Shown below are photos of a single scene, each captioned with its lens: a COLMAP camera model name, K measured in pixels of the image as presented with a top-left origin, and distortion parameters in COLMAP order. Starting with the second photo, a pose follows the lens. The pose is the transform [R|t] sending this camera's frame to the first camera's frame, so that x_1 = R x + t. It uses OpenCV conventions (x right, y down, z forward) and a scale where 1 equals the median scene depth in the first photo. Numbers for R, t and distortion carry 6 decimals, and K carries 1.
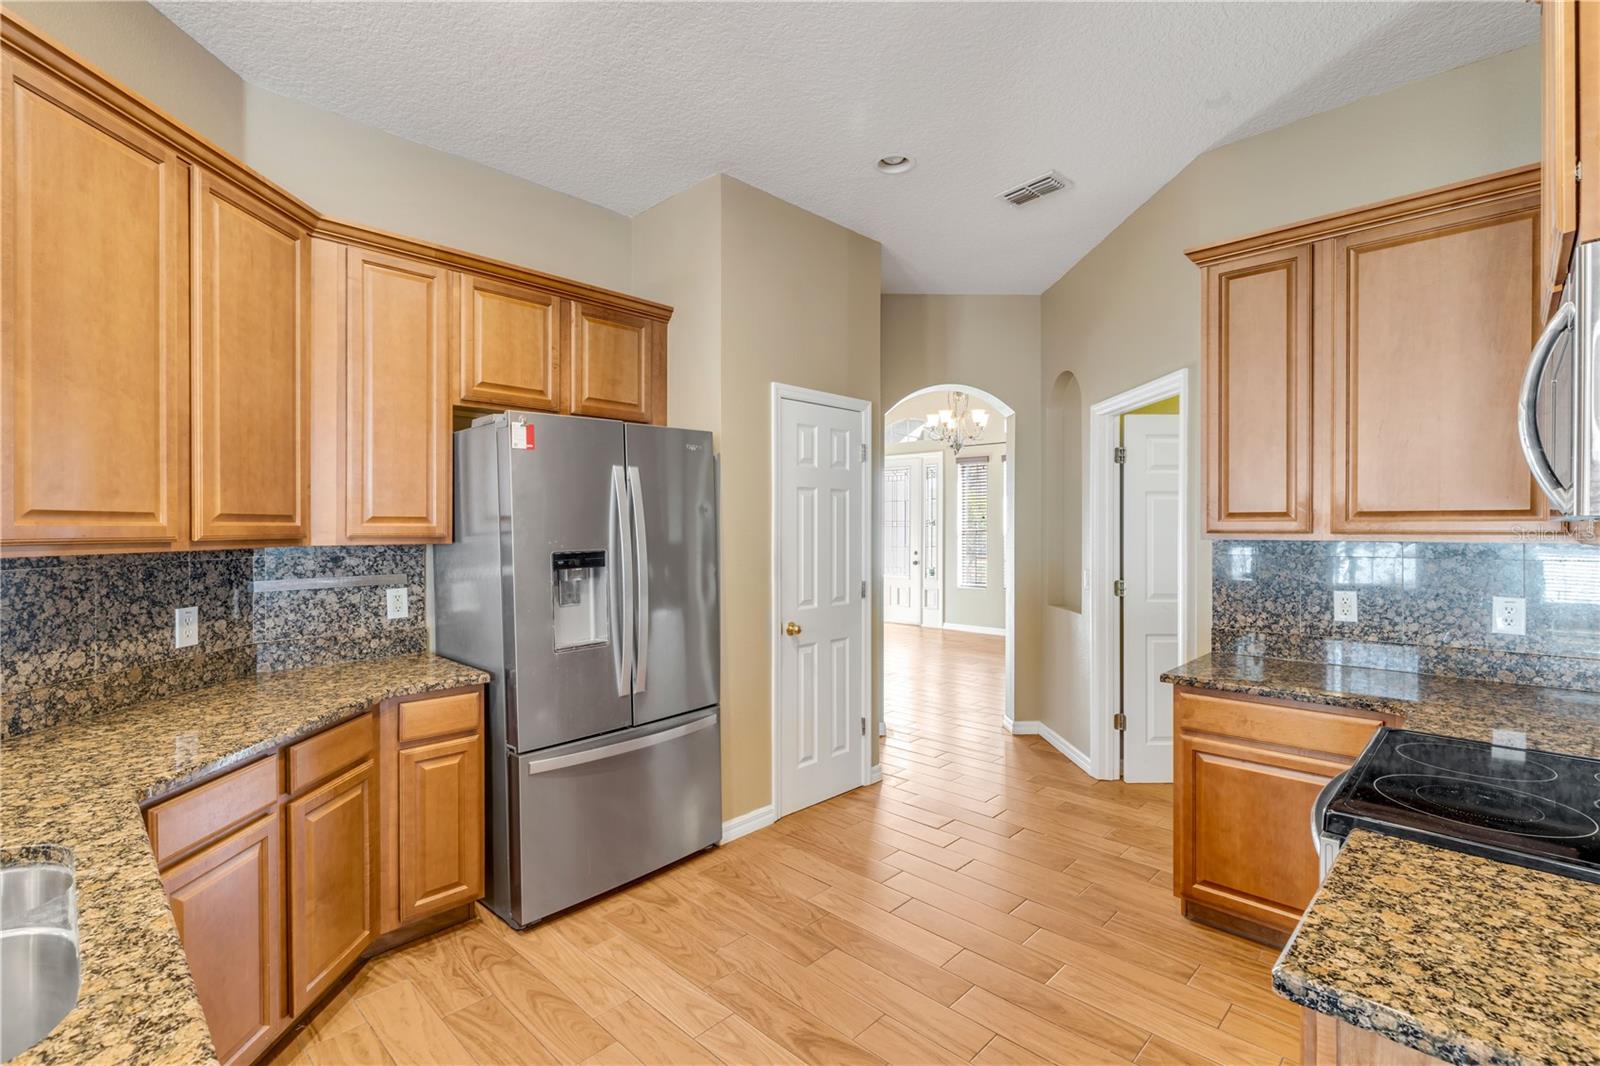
lens RADIAL K [[723.7, 0, 797.7], [0, 723.7, 532.5], [0, 0, 1]] dist [0.010487, -0.000312]
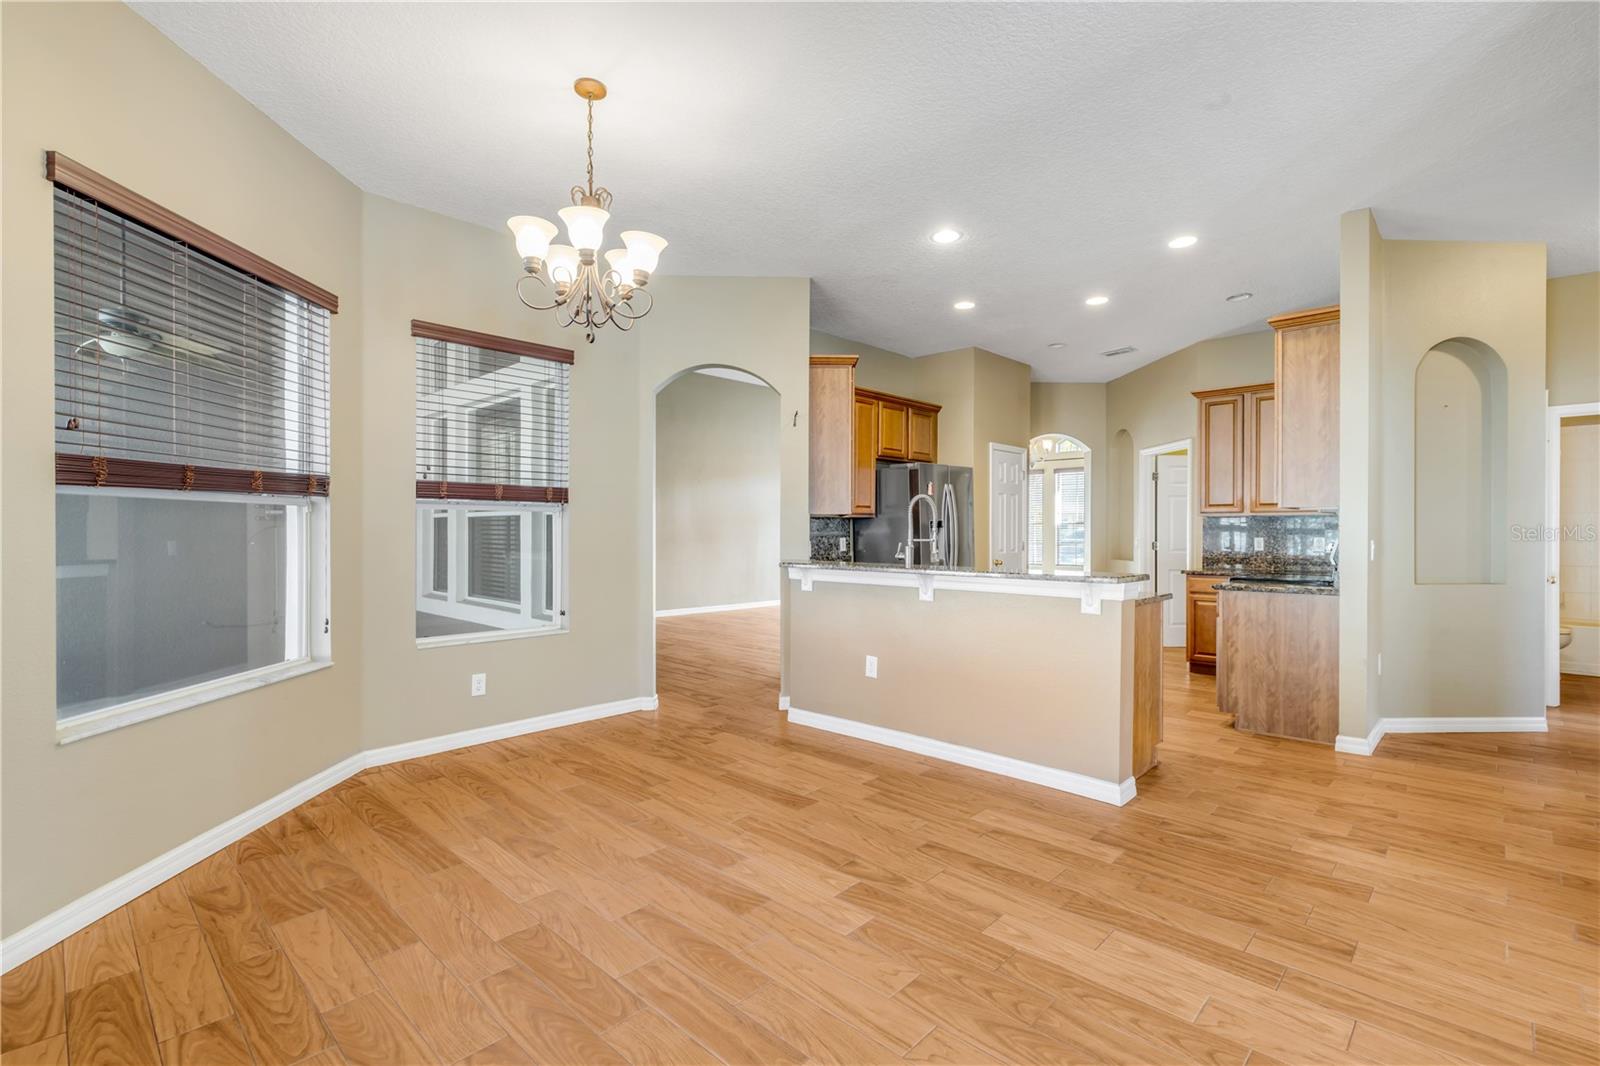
lens RADIAL K [[723.7, 0, 797.7], [0, 723.7, 532.5], [0, 0, 1]] dist [0.010487, -0.000312]
pose [[0.999986, 0.001447, 0.005037, -0.743439], [-0.001435, 0.999996, -0.002325, 0.069911], [-0.005040, 0.002318, 0.999985, -1.329467]]
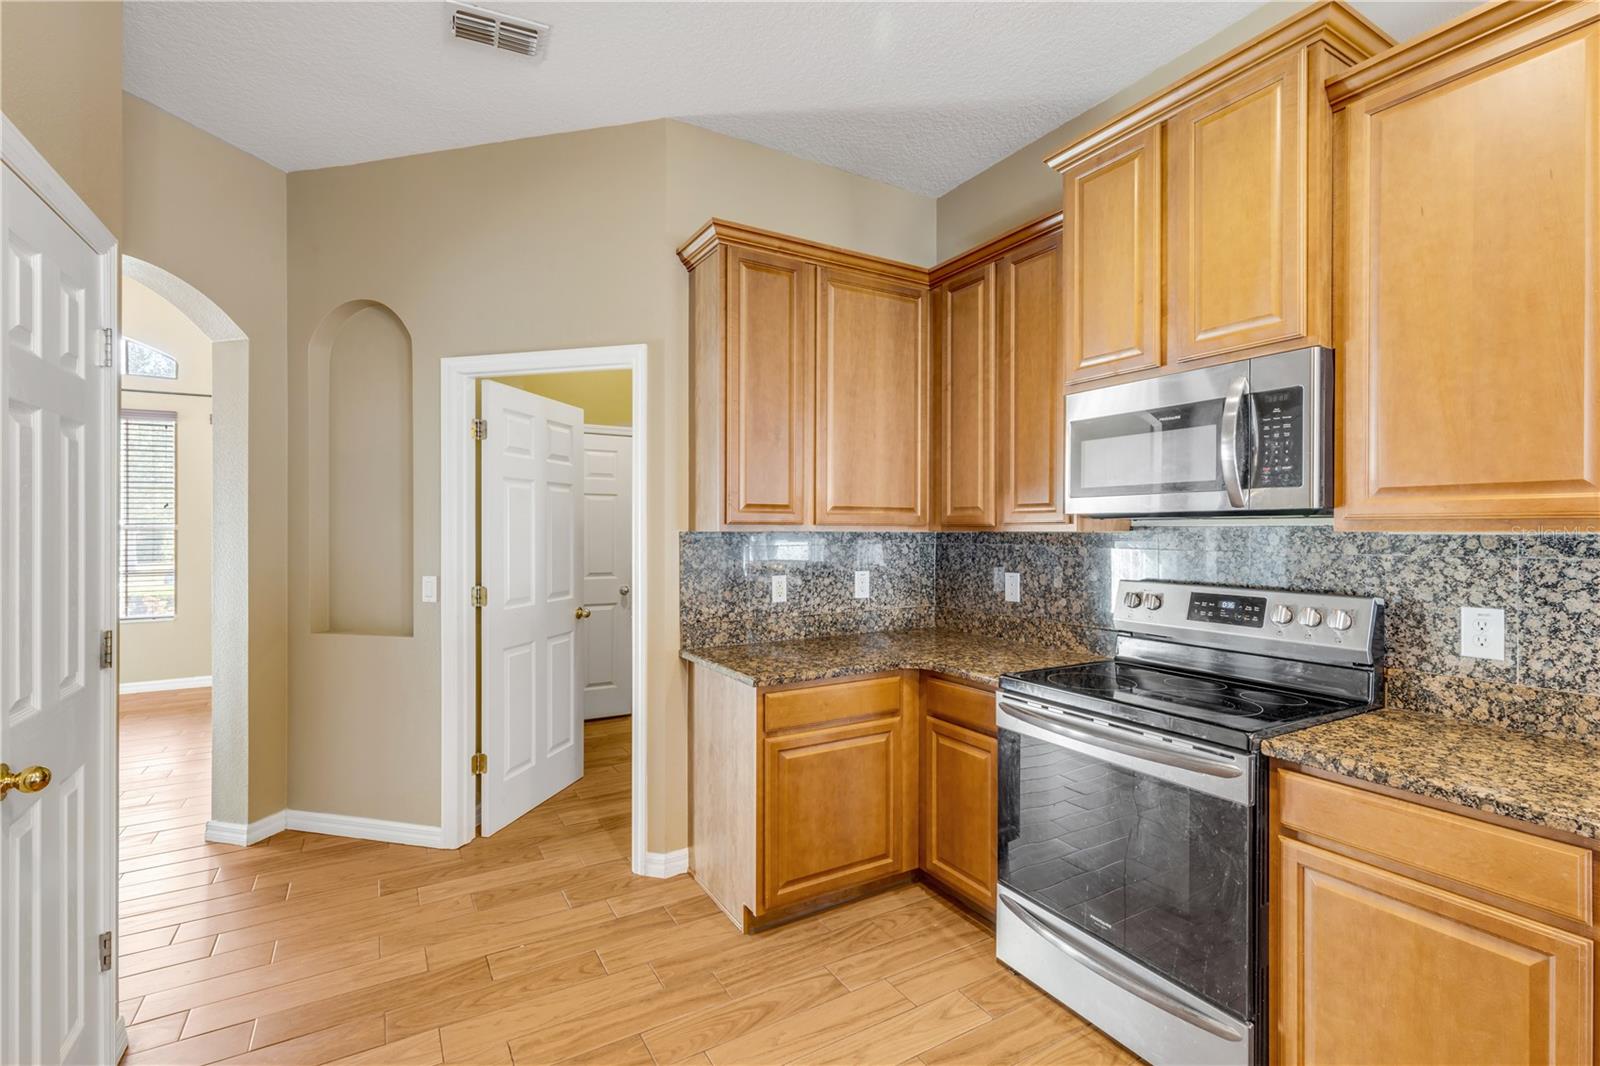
lens RADIAL K [[723.7, 0, 797.7], [0, 723.7, 532.5], [0, 0, 1]] dist [0.010487, -0.000312]
pose [[0.267323, -0.004201, 0.963598, -0.329926], [0.003860, 0.999987, 0.003289, 0.008791], [-0.963599, 0.002840, 0.267336, 0.652766]]
